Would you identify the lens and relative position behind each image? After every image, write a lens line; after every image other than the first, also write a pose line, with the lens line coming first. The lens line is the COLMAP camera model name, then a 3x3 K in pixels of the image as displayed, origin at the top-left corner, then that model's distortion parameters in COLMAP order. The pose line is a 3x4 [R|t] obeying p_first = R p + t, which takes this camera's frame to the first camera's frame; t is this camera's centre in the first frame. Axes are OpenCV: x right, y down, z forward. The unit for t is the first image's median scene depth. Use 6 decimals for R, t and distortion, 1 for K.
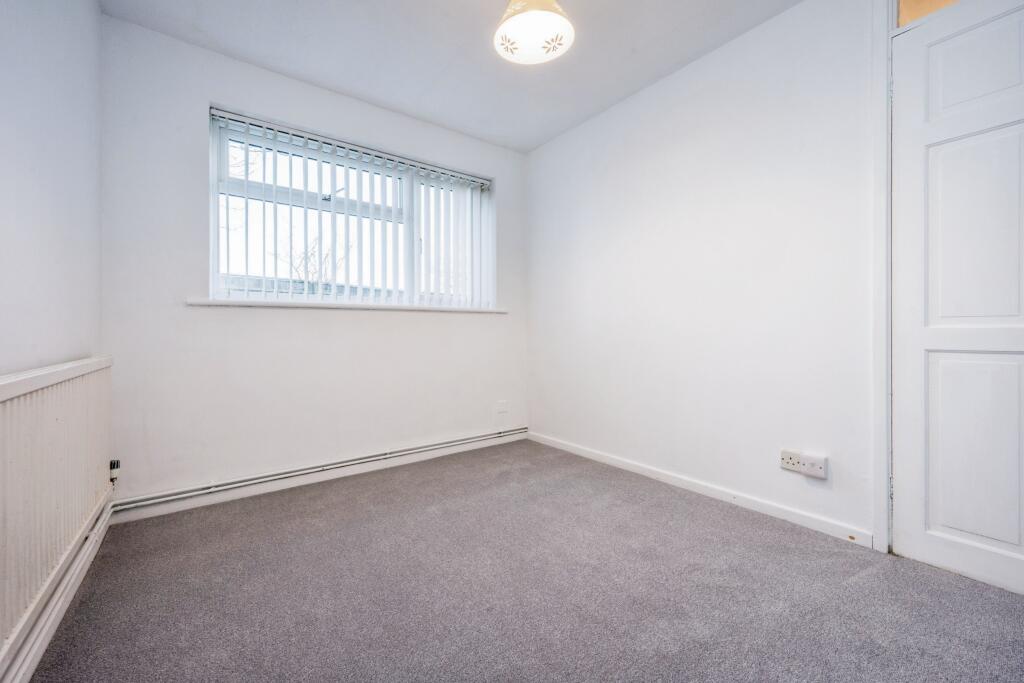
lens RADIAL K [[406.8, 0, 512.0], [0, 406.8, 332.6], [0, 0, 1]] dist [0.000606, -0.000440]
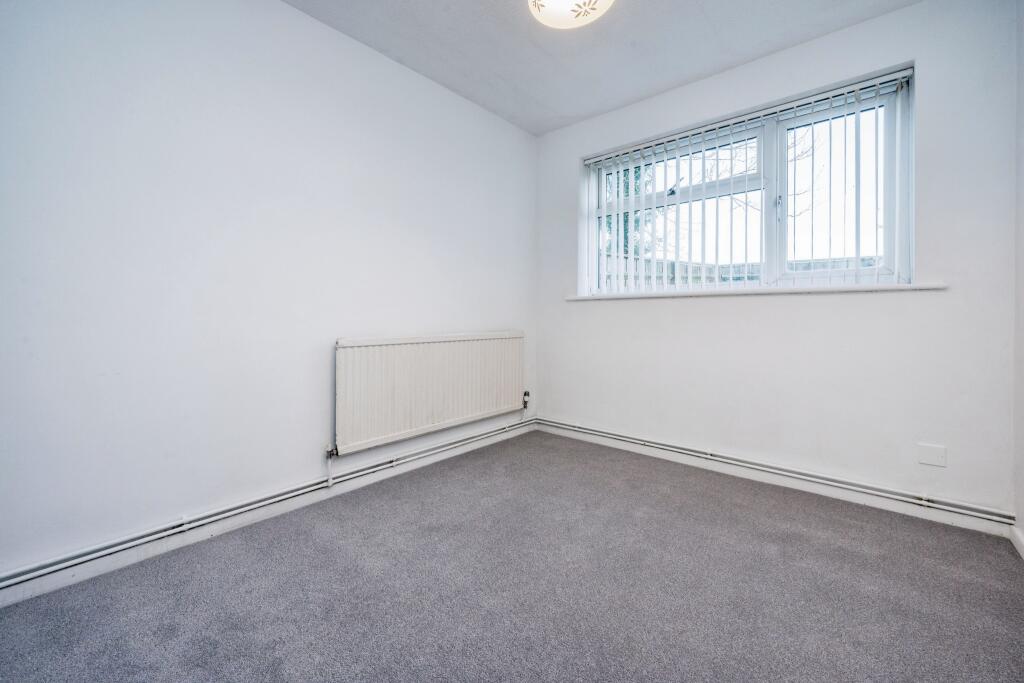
lens RADIAL K [[406.8, 0, 509.9], [0, 406.8, 319.5], [0, 0, 1]] dist [0.000606, -0.000440]
pose [[0.217293, 0.007599, -0.976077, 0.543208], [-0.010726, 0.999928, 0.005397, -0.003849], [0.976048, 0.009297, 0.217359, 0.411263]]
